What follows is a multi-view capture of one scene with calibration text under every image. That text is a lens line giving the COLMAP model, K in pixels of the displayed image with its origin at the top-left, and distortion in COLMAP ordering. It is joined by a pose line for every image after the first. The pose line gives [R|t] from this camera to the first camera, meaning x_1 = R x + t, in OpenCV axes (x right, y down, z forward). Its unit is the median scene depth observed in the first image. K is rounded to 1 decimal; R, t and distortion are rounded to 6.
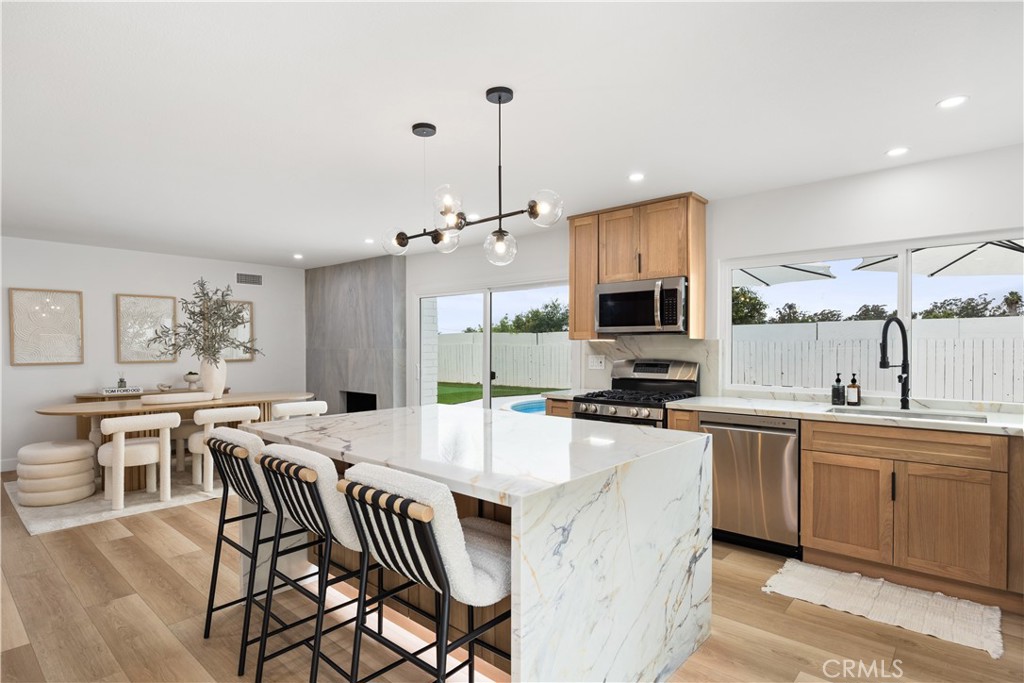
lens RADIAL K [[533.8, 0, 511.3], [0, 533.8, 352.6], [0, 0, 1]] dist [-0.012684, 0.001216]
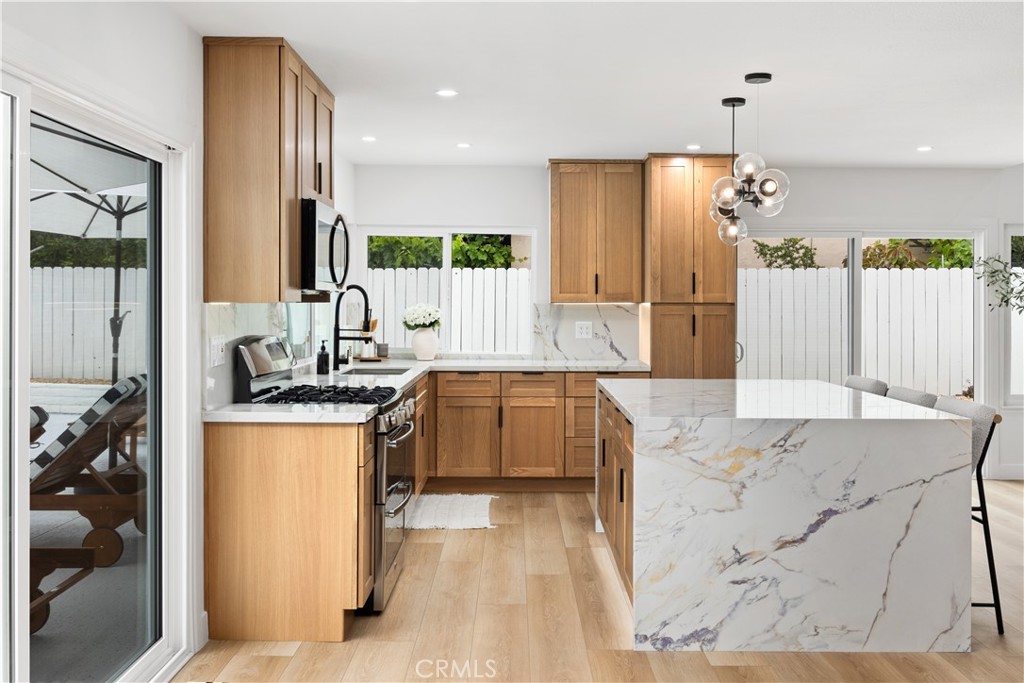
lens RADIAL K [[923.1, 0, 506.7], [0, 923.1, 305.9], [0, 0, 1]] dist [0.001891, 0.003302]
pose [[-0.657720, -0.001964, 0.753260, -0.811674], [0.007872, 0.999924, 0.009481, -0.034876], [-0.753222, 0.012165, -0.657654, 1.796379]]
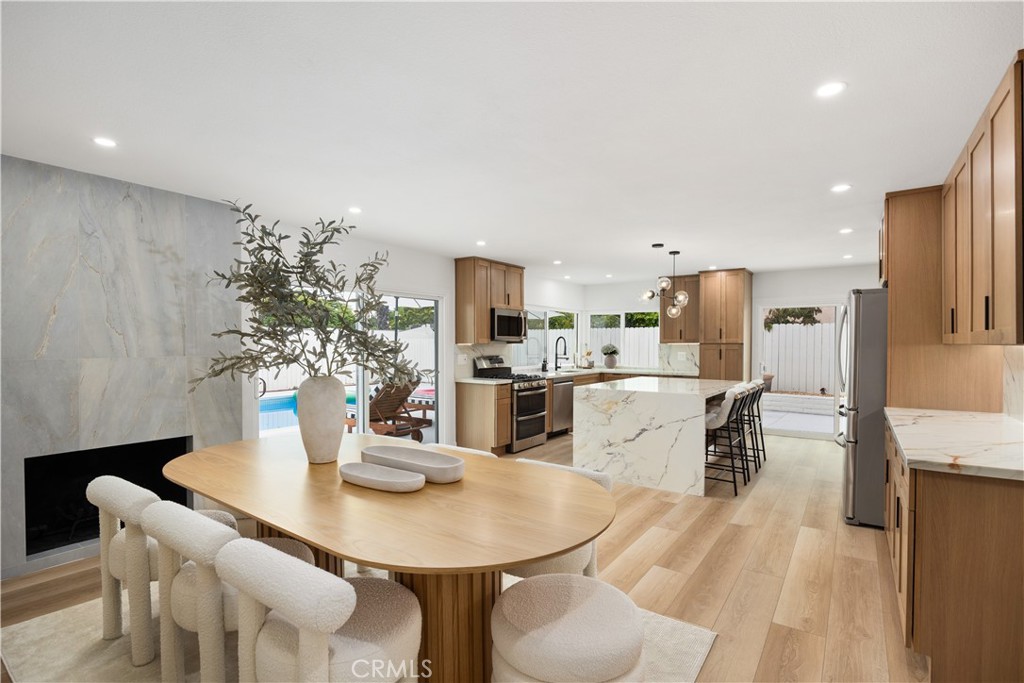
lens RADIAL K [[480.0, 0, 514.0], [0, 480.0, 355.0], [0, 0, 1]] dist [-0.011061, -0.000123]
pose [[-0.105262, -0.021457, 0.994213, -1.510221], [0.013289, 0.999648, 0.022981, -0.028911], [-0.994356, 0.015631, -0.104939, 1.341531]]
